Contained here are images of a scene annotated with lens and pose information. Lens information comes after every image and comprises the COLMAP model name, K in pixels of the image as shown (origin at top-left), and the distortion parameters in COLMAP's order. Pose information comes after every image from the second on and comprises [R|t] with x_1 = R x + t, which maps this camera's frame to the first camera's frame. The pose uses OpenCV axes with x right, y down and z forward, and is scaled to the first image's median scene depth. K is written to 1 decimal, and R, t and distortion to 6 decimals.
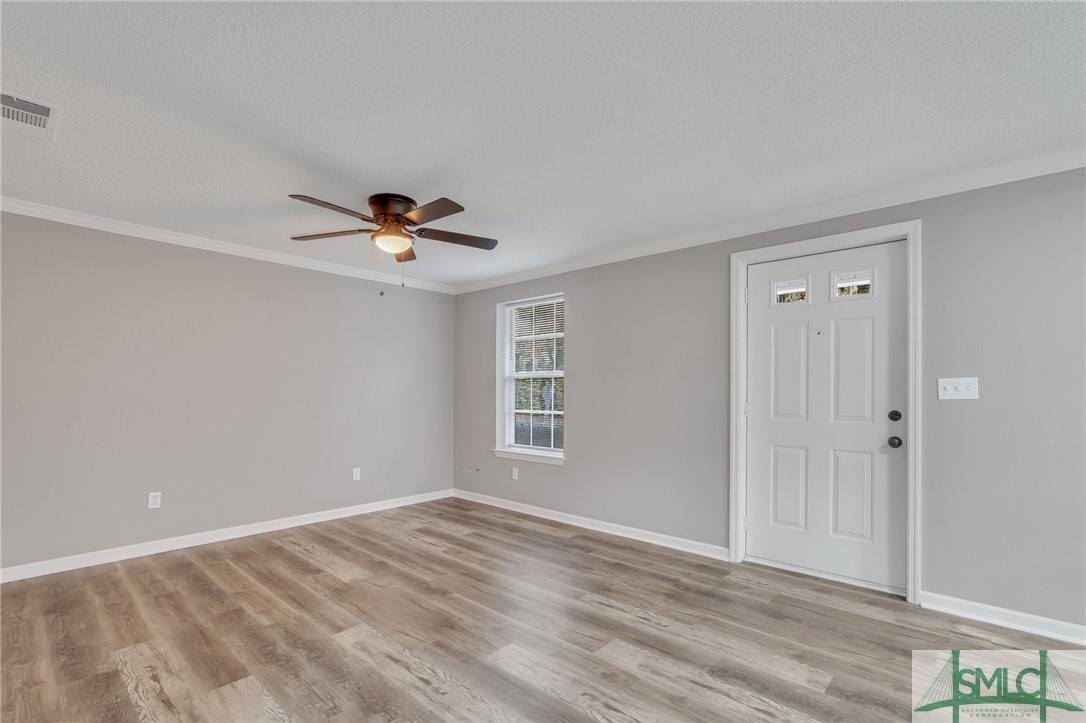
lens RADIAL K [[492.6, 0, 548.5], [0, 492.6, 393.3], [0, 0, 1]] dist [-0.009356, 0.003104]
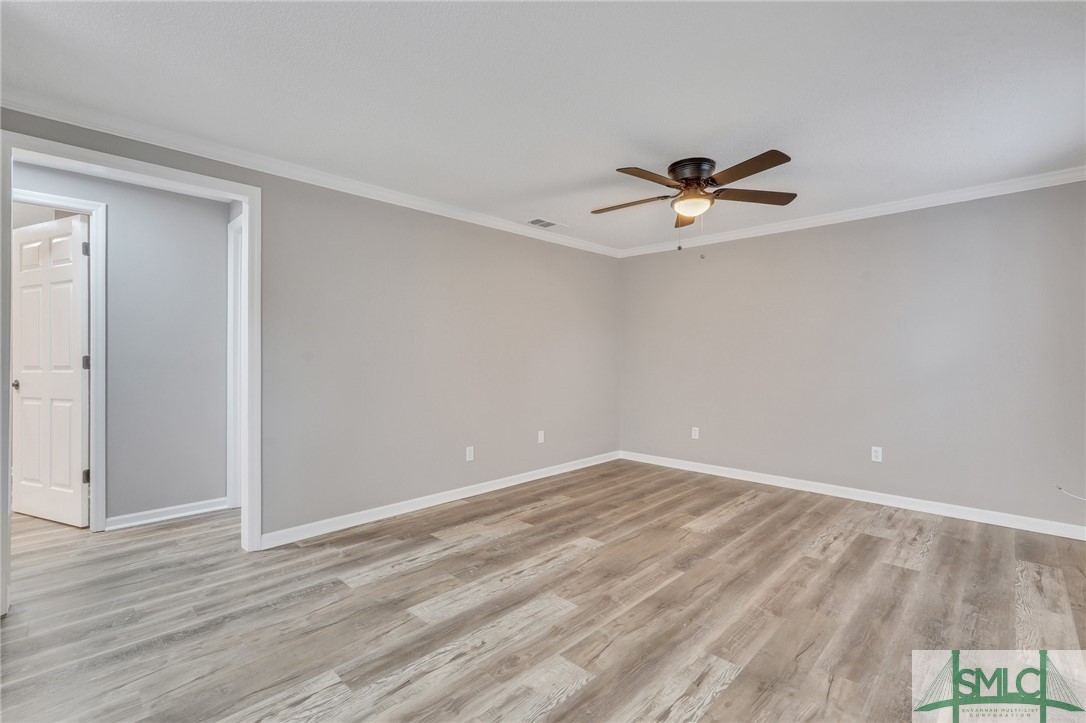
lens RADIAL K [[483.9, 0, 545.1], [0, 483.9, 353.7], [0, 0, 1]] dist [-0.016723, 0.008921]
pose [[-0.045229, -0.009117, -0.998935, 0.720250], [-0.001989, 0.999957, -0.009036, 0.006396], [0.998975, 0.001579, -0.045245, 0.776893]]
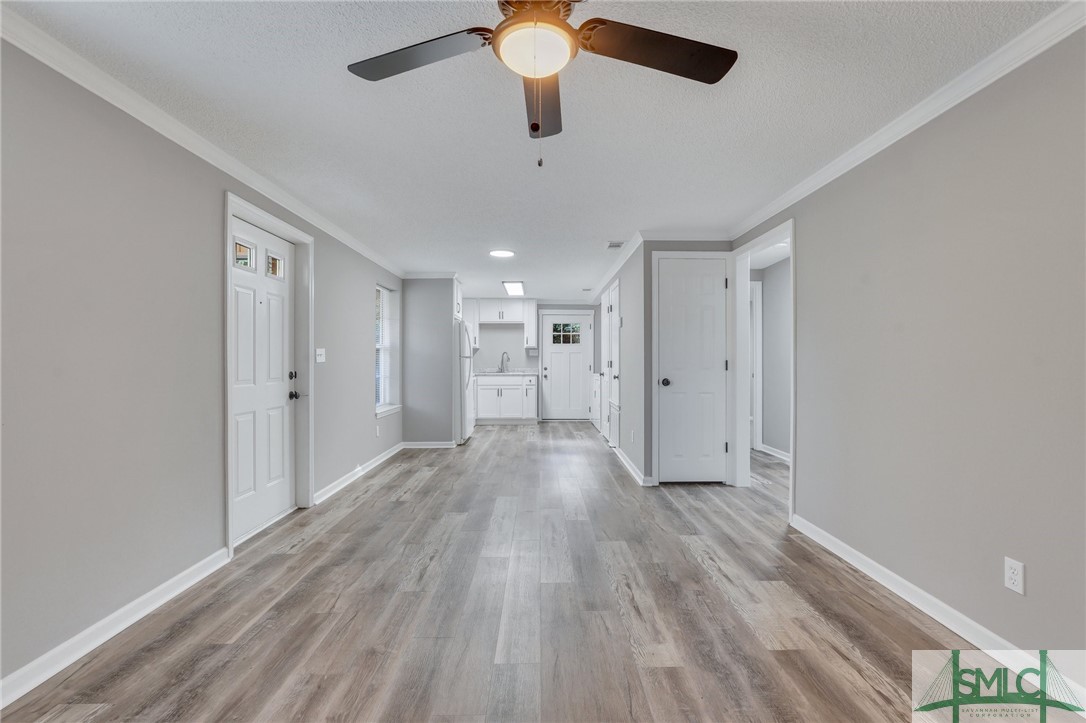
lens RADIAL K [[483.9, 0, 542.8], [0, 483.9, 353.3], [0, 0, 1]] dist [-0.016723, 0.008921]
pose [[-0.669106, 0.006516, 0.743138, -0.710978], [-0.000812, 0.999955, -0.009499, -0.002044], [-0.743167, -0.006959, -0.669070, 1.379017]]
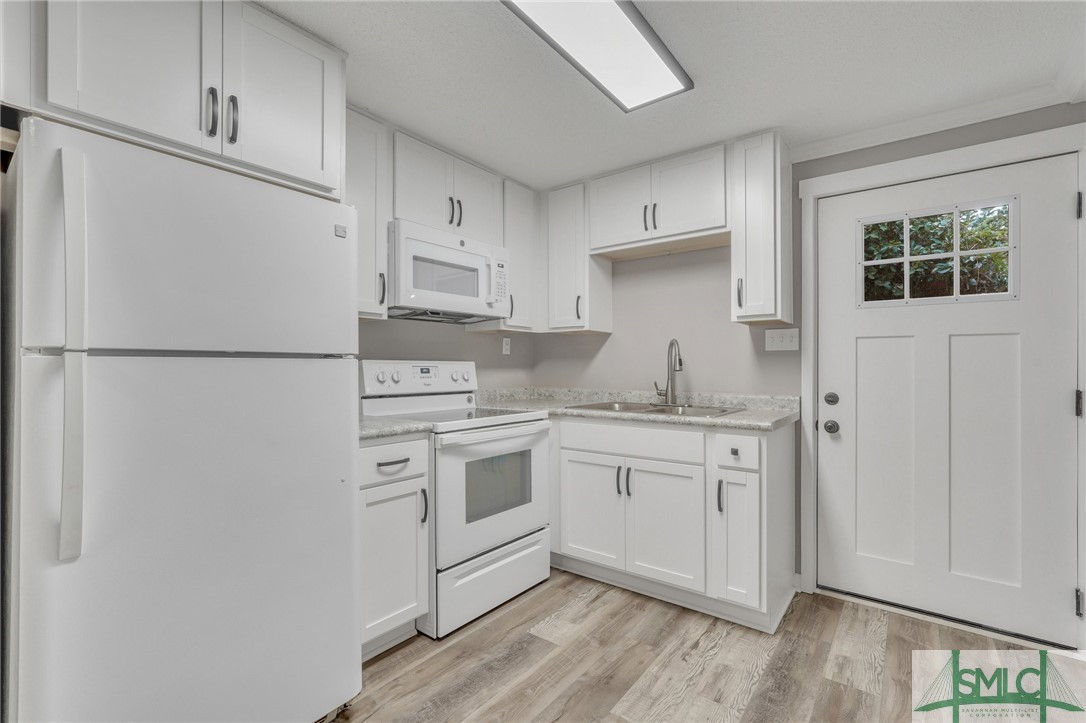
lens RADIAL K [[483.9, 0, 541.6], [0, 483.9, 361.6], [0, 0, 1]] dist [-0.016723, 0.008921]
pose [[-0.067926, 0.001163, 0.997690, 0.867090], [0.003355, 0.999994, -0.000937, 0.003853], [-0.997685, 0.003284, -0.067929, -0.234126]]
